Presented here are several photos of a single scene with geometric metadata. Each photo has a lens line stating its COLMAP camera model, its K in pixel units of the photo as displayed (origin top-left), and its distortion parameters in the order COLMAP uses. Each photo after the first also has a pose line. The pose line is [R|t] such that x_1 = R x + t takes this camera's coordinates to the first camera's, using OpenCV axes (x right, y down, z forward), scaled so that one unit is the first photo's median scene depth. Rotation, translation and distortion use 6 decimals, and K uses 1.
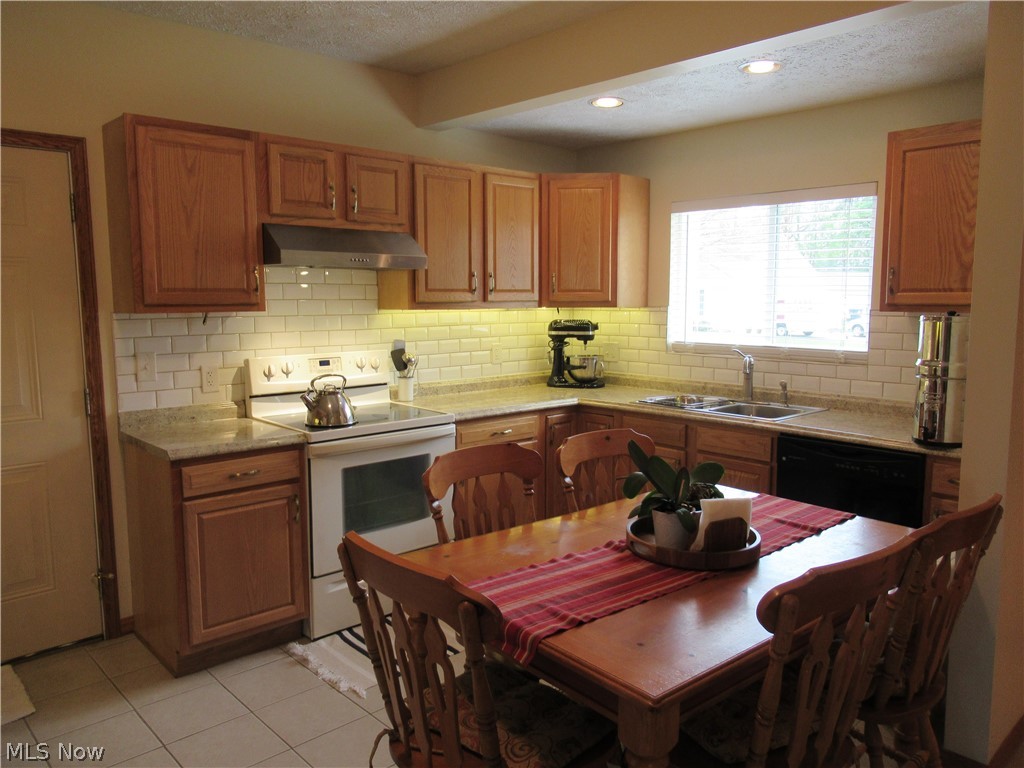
lens RADIAL K [[769.4, 0, 511.2], [0, 769.4, 382.1], [0, 0, 1]] dist [0.041622, -0.007971]
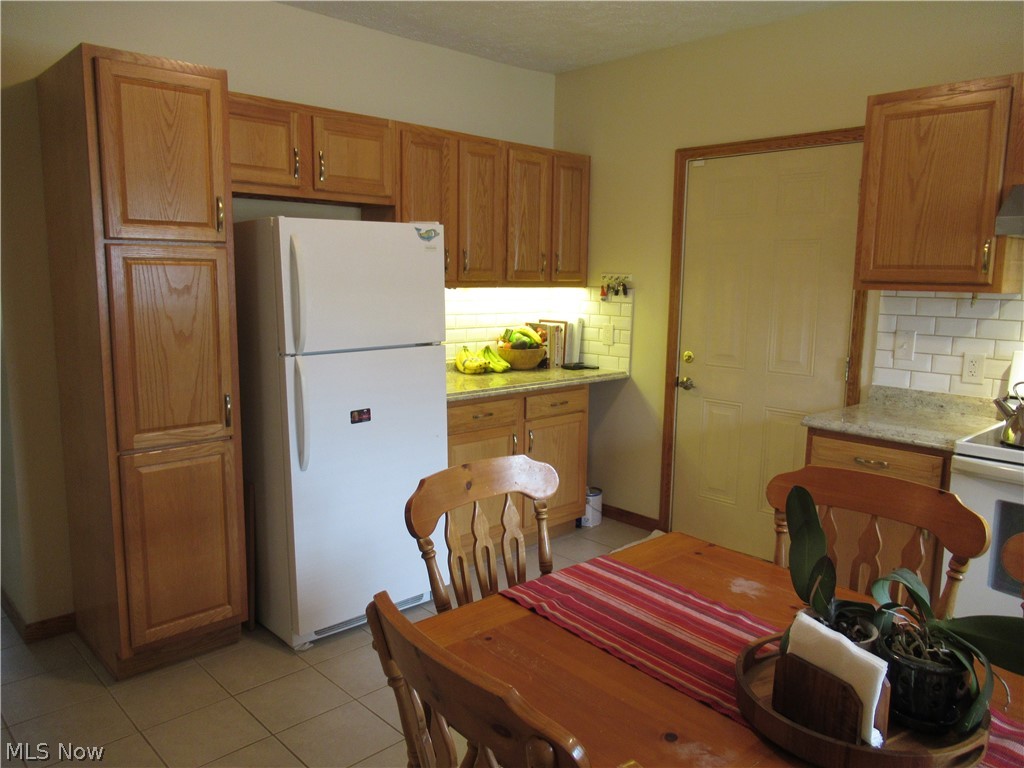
lens RADIAL K [[769.4, 0, 511.4], [0, 769.4, 385.5], [0, 0, 1]] dist [0.041622, -0.007971]
pose [[0.018730, 0.153908, -0.987908, 0.526860], [-0.133762, 0.979584, 0.150075, -0.052496], [0.990837, 0.129333, 0.038934, 0.479247]]
